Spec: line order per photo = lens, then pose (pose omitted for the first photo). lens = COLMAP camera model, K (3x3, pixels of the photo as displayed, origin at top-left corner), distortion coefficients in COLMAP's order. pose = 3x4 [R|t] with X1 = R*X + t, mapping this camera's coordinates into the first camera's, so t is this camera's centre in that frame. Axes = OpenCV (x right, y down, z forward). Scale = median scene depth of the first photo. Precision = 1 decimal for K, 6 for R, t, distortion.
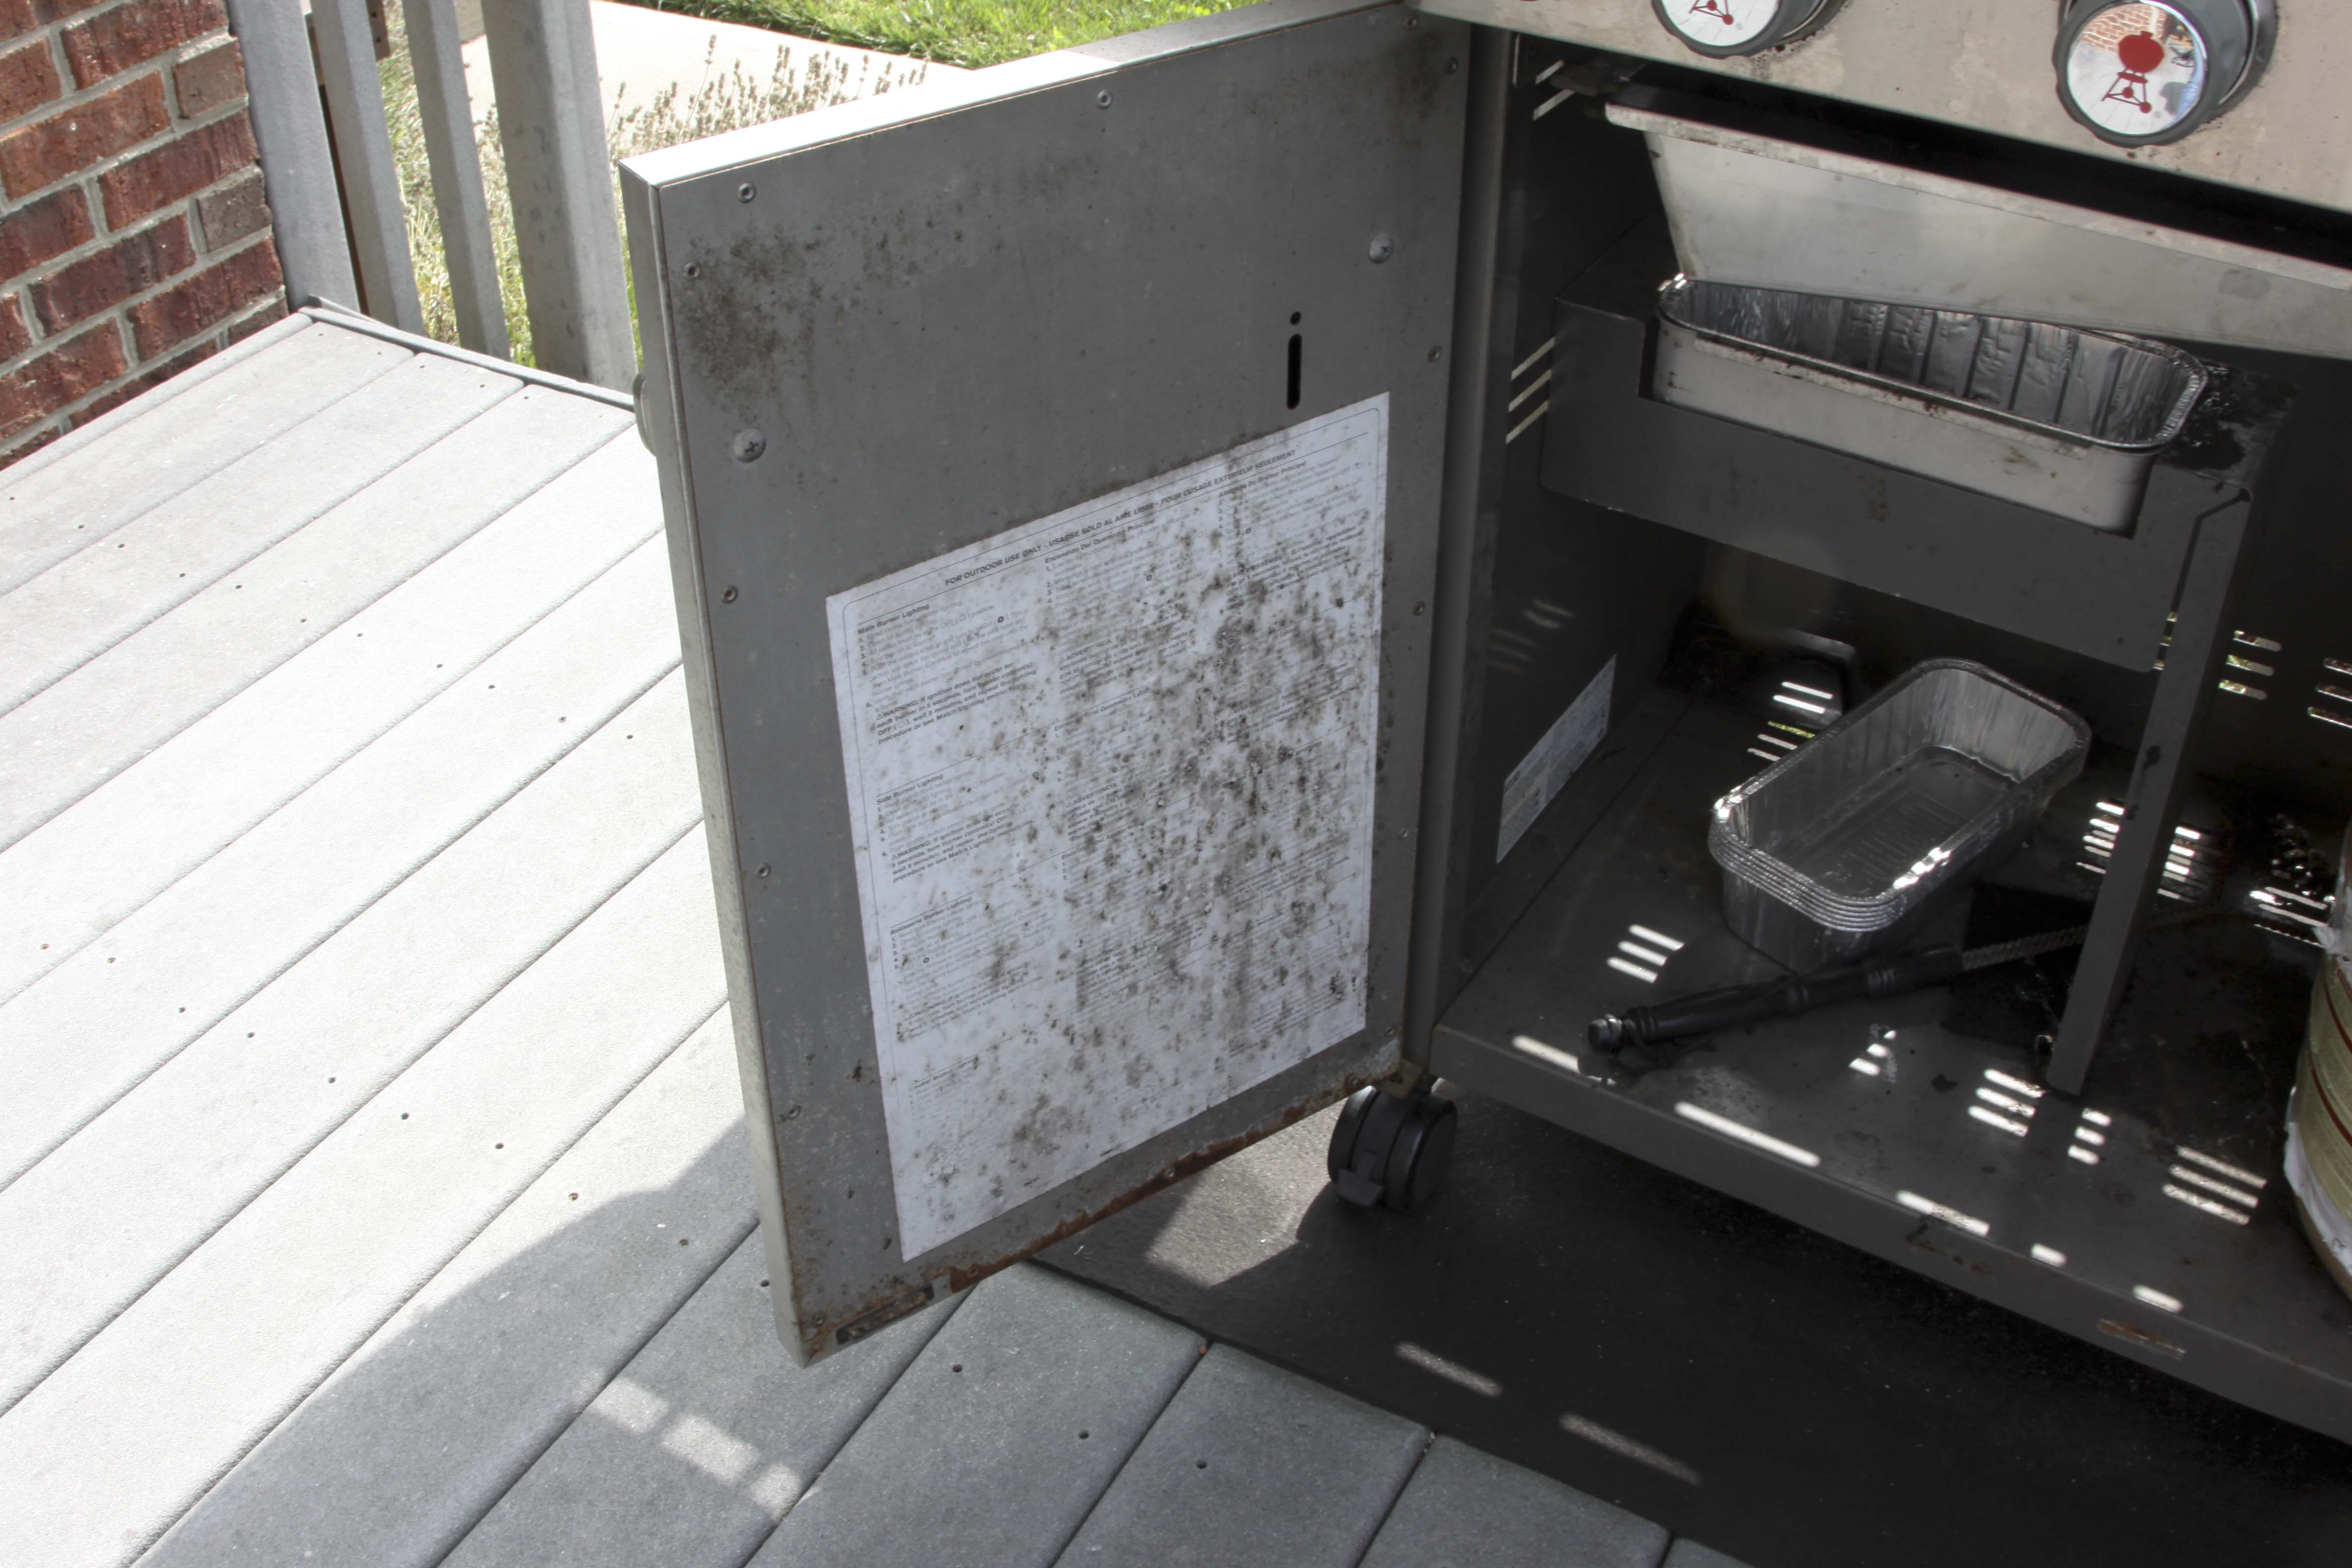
lens RADIAL K [[2481.5, 0, 1176.0], [0, 2481.5, 784.0], [0, 0, 1]] dist [-0.139538, 0.079170]
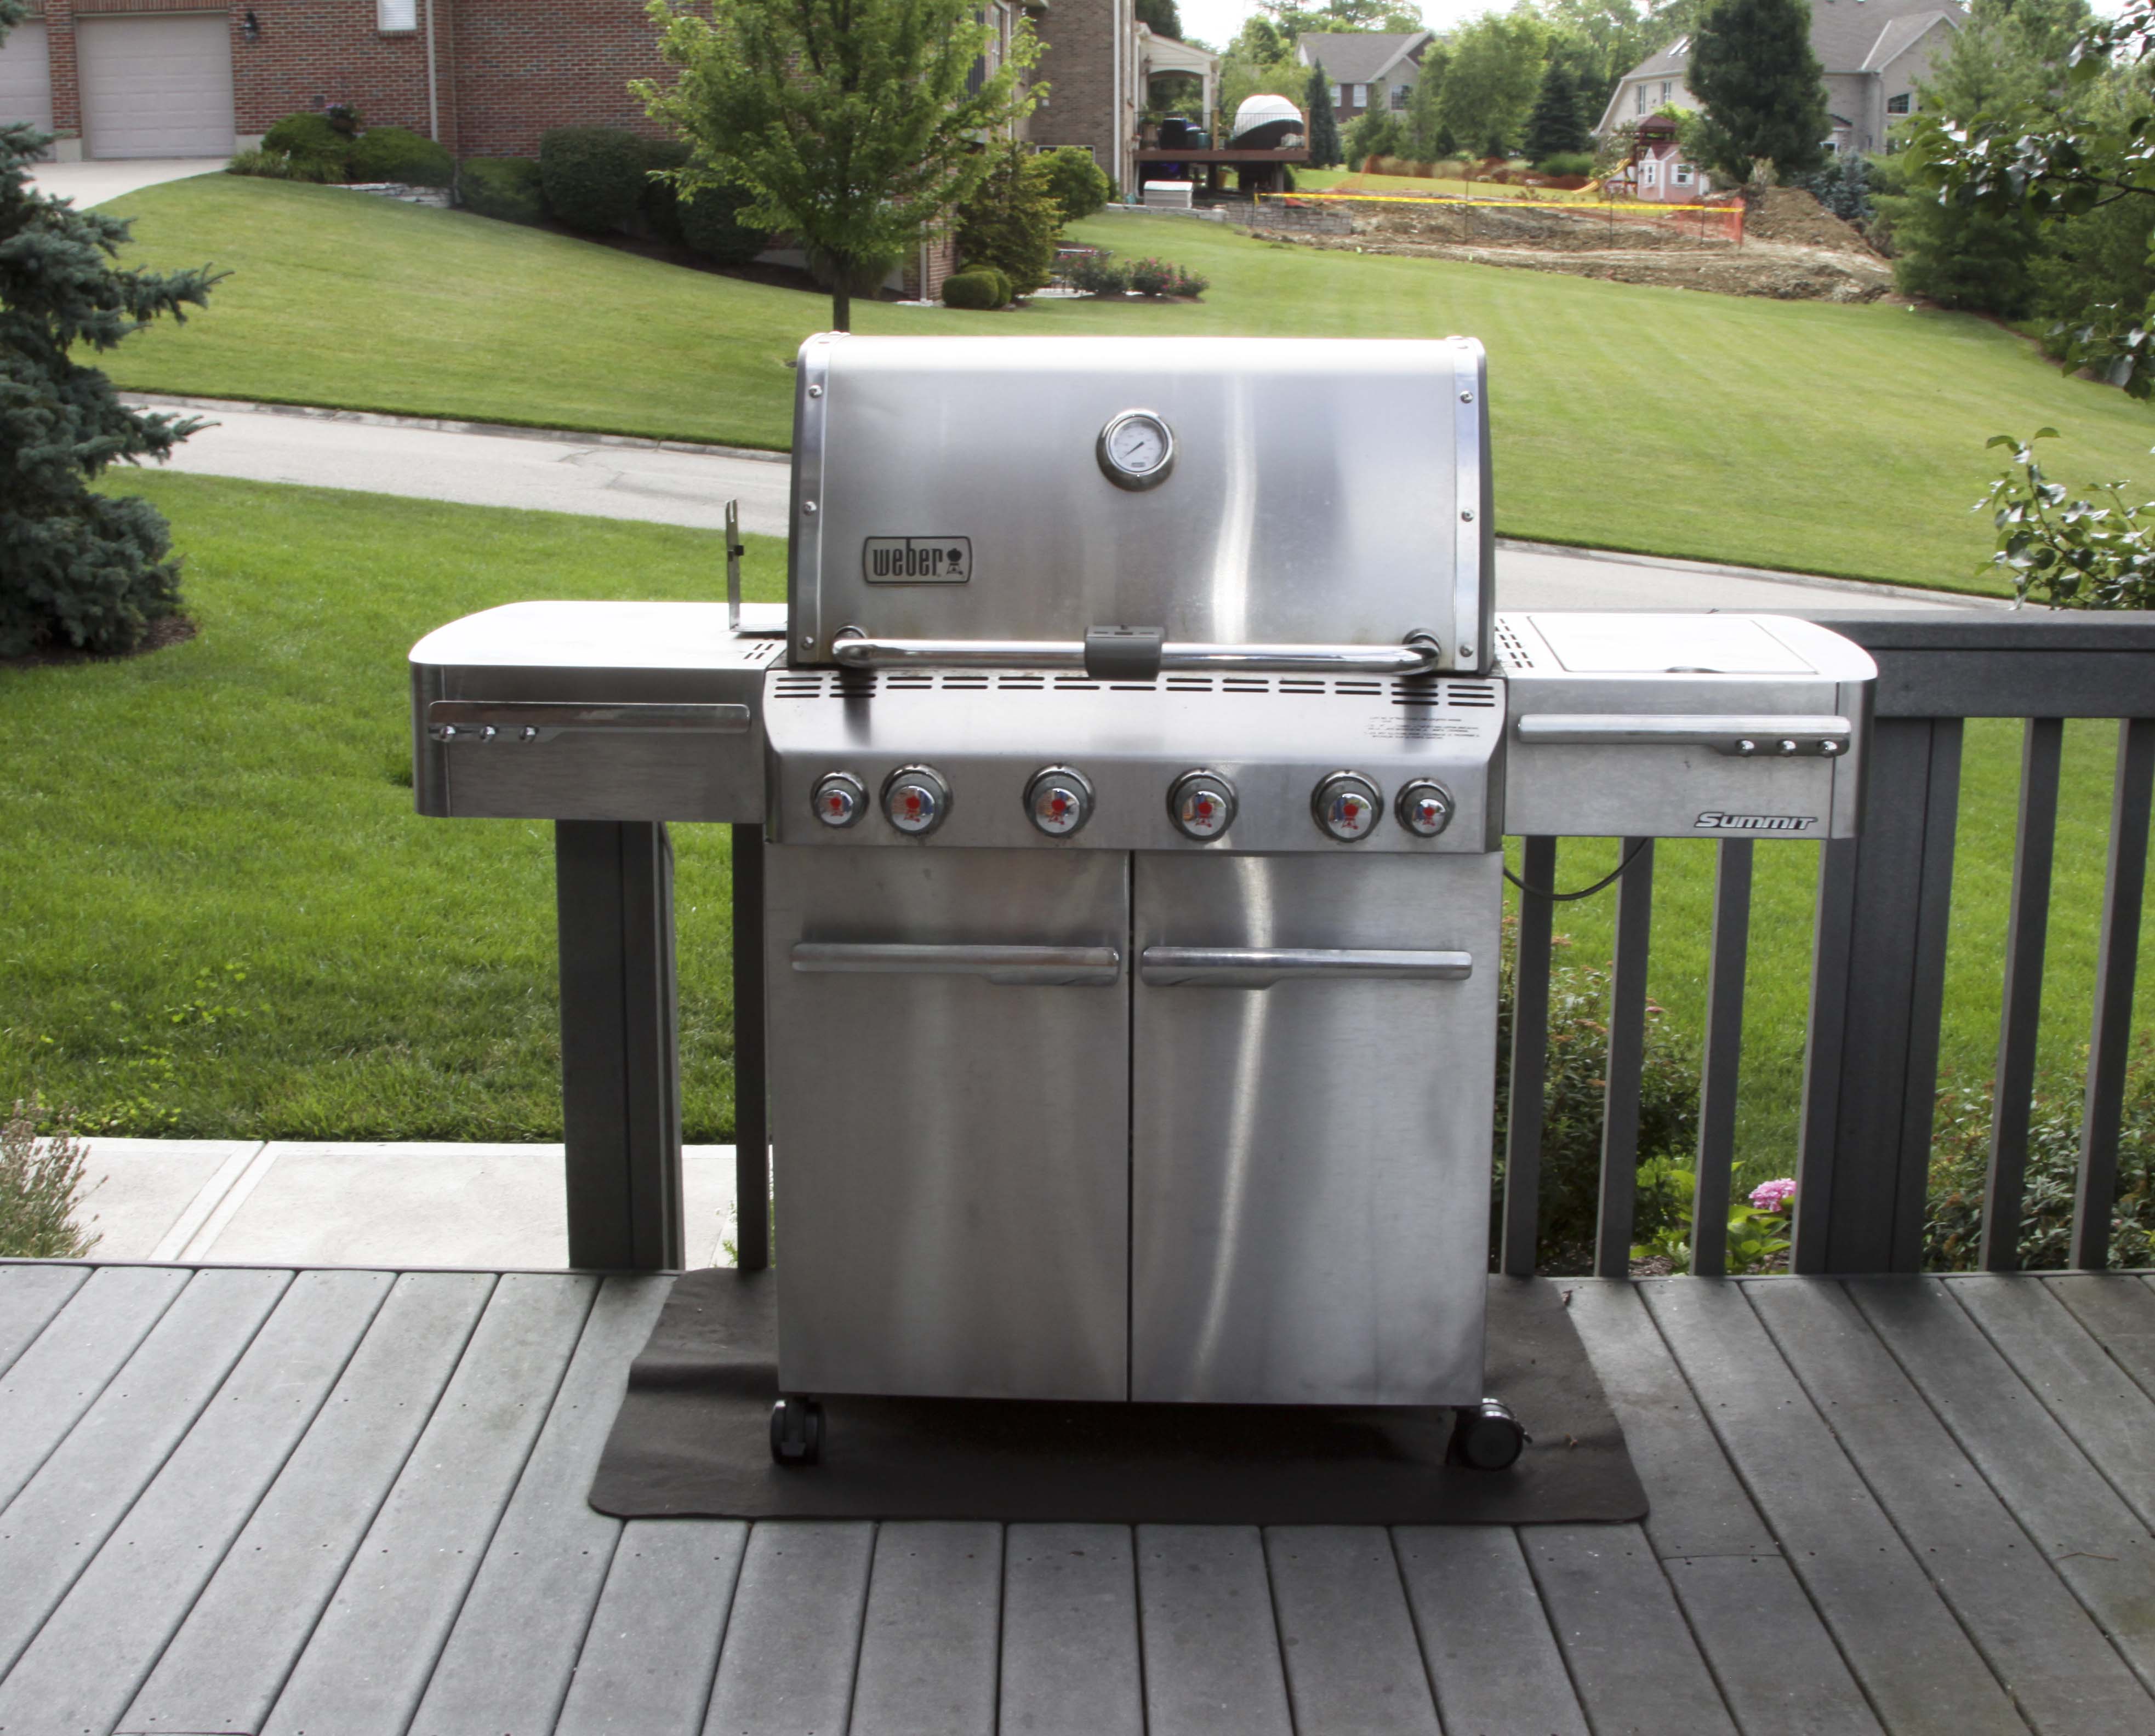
lens RADIAL K [[2816.9, 0, 1136.7], [0, 2816.9, 886.0], [0, 0, 1]] dist [-0.125587, 0.034587]
pose [[0.864506, -0.113638, 0.489609, -0.845128], [0.289352, 0.909021, -0.299928, 0.586068], [-0.410981, 0.400959, 0.818735, -1.272735]]
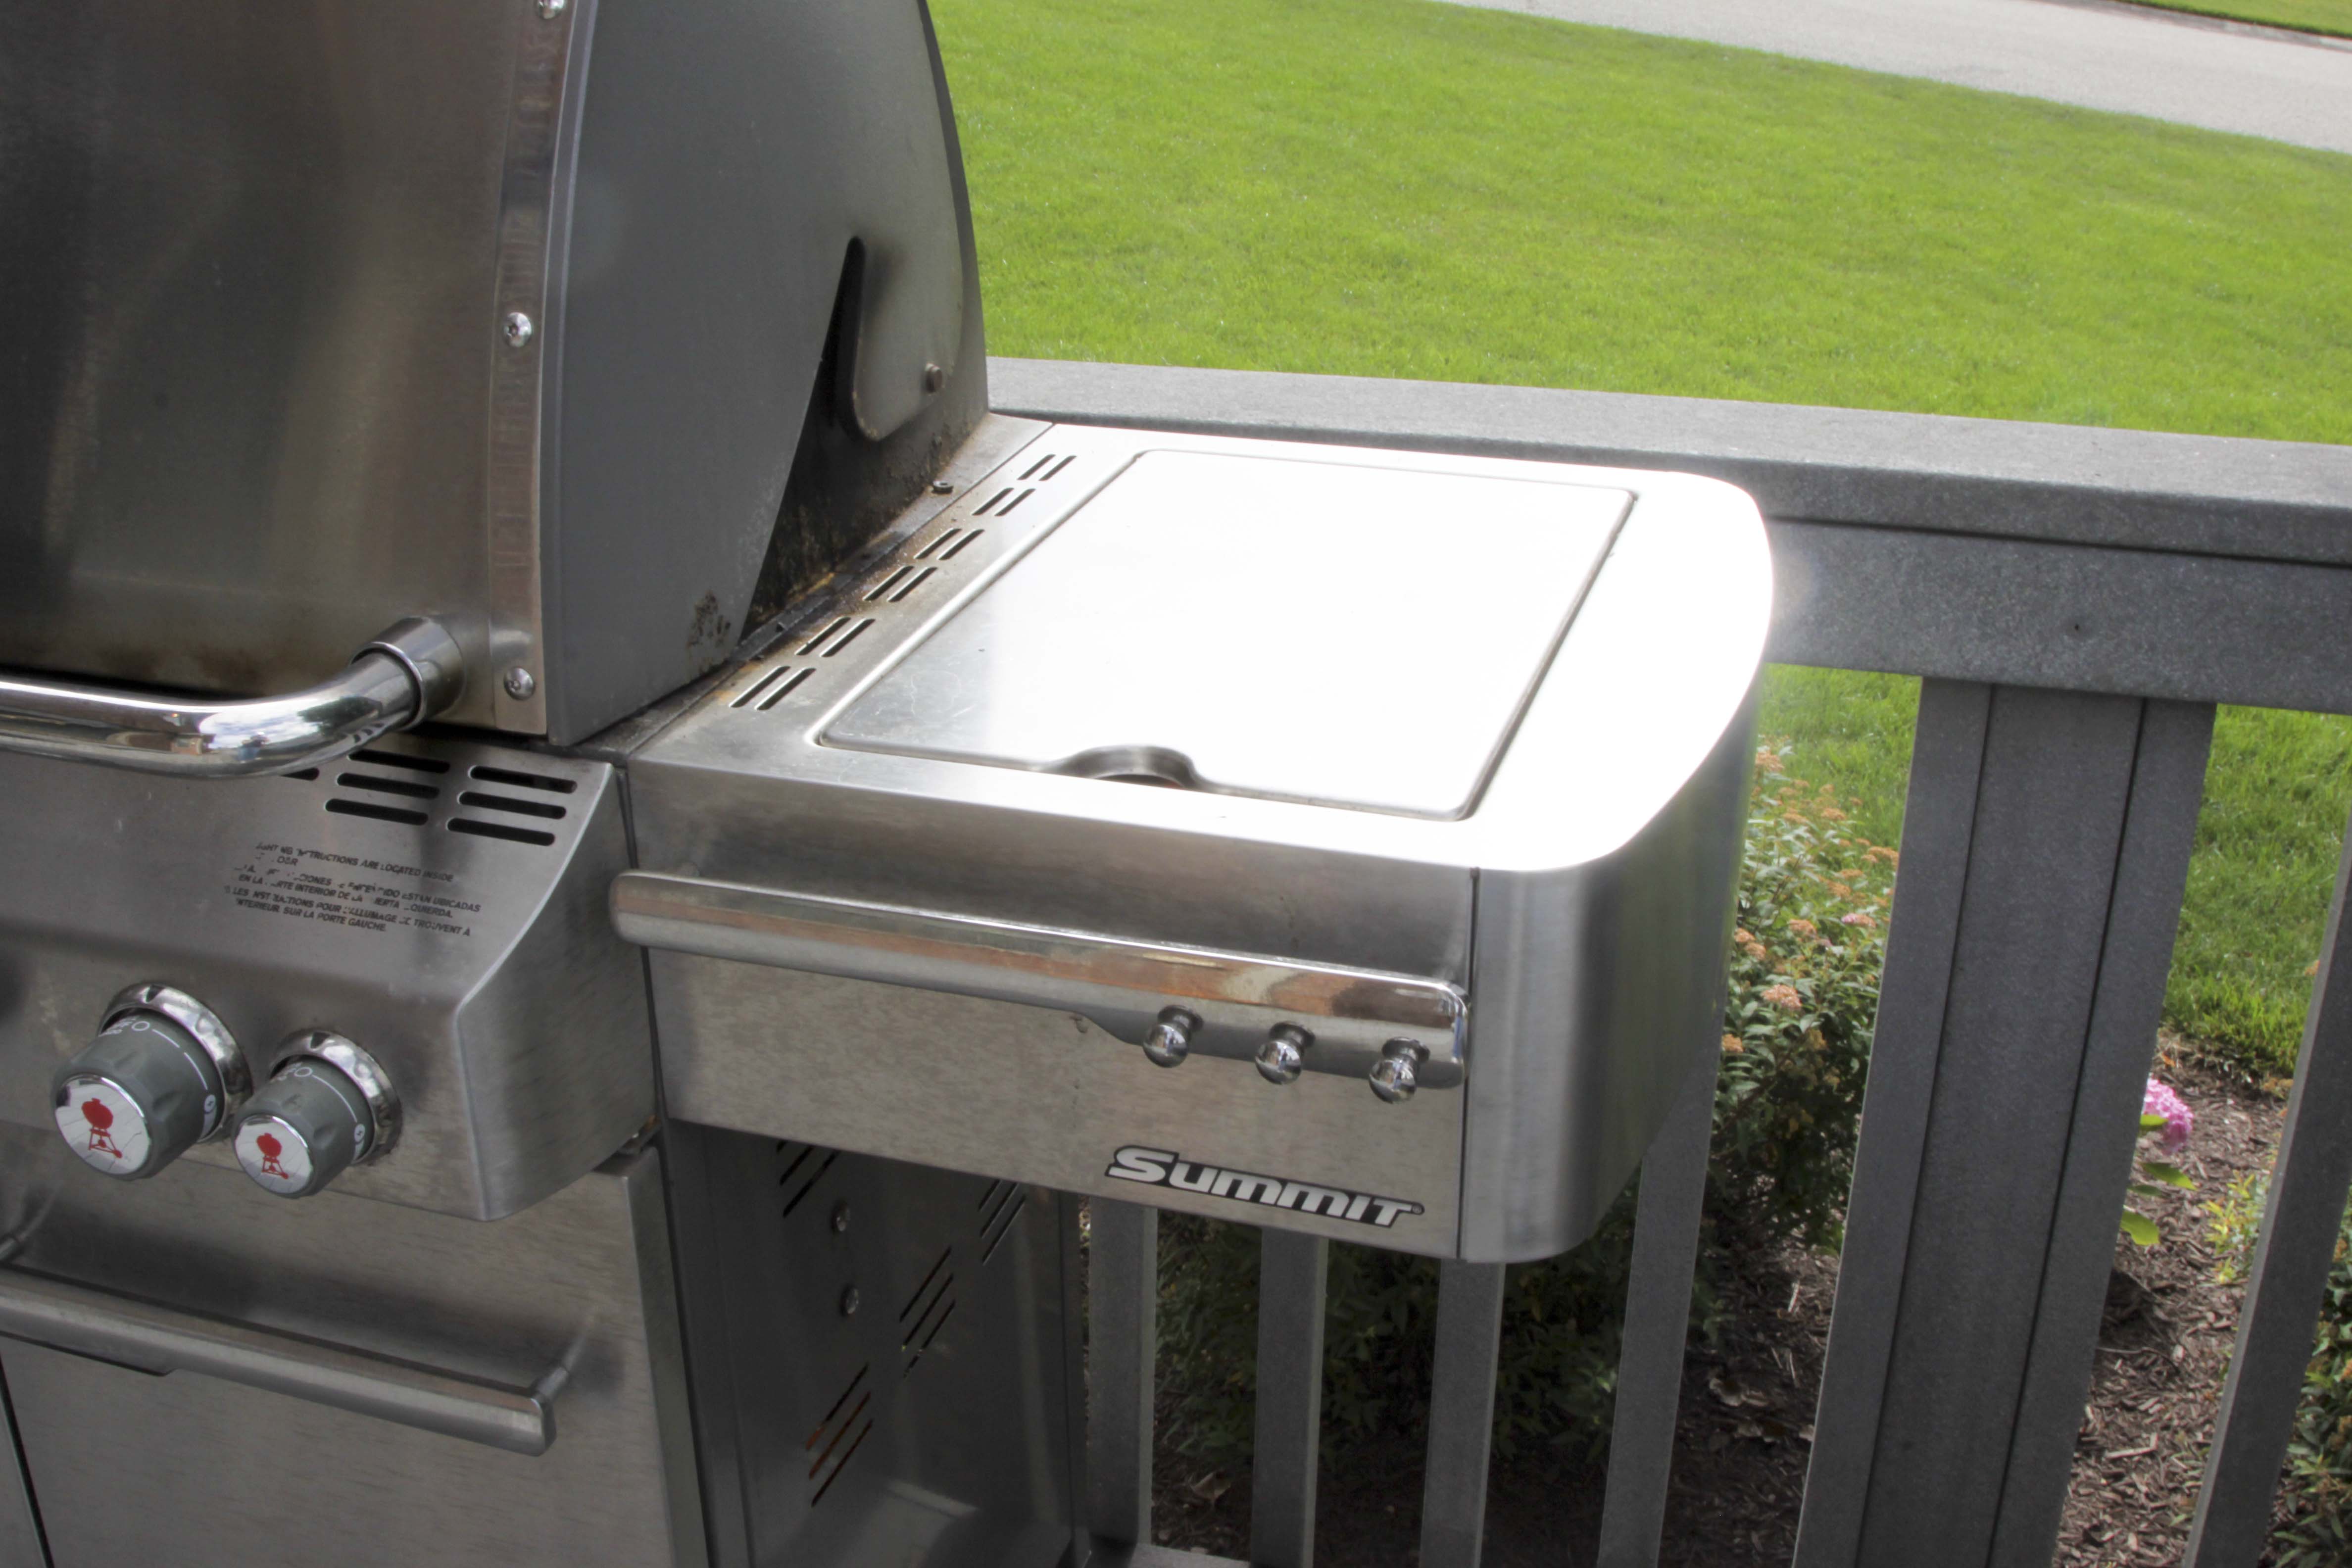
lens RADIAL K [[2481.5, 0, 1176.0], [0, 2481.5, 784.0], [0, 0, 1]] dist [-0.139538, 0.079170]
pose [[0.973556, -0.110107, 0.200165, 0.648234], [0.146437, 0.973284, -0.176848, -0.029847], [-0.175345, 0.201483, 0.963670, -0.313242]]
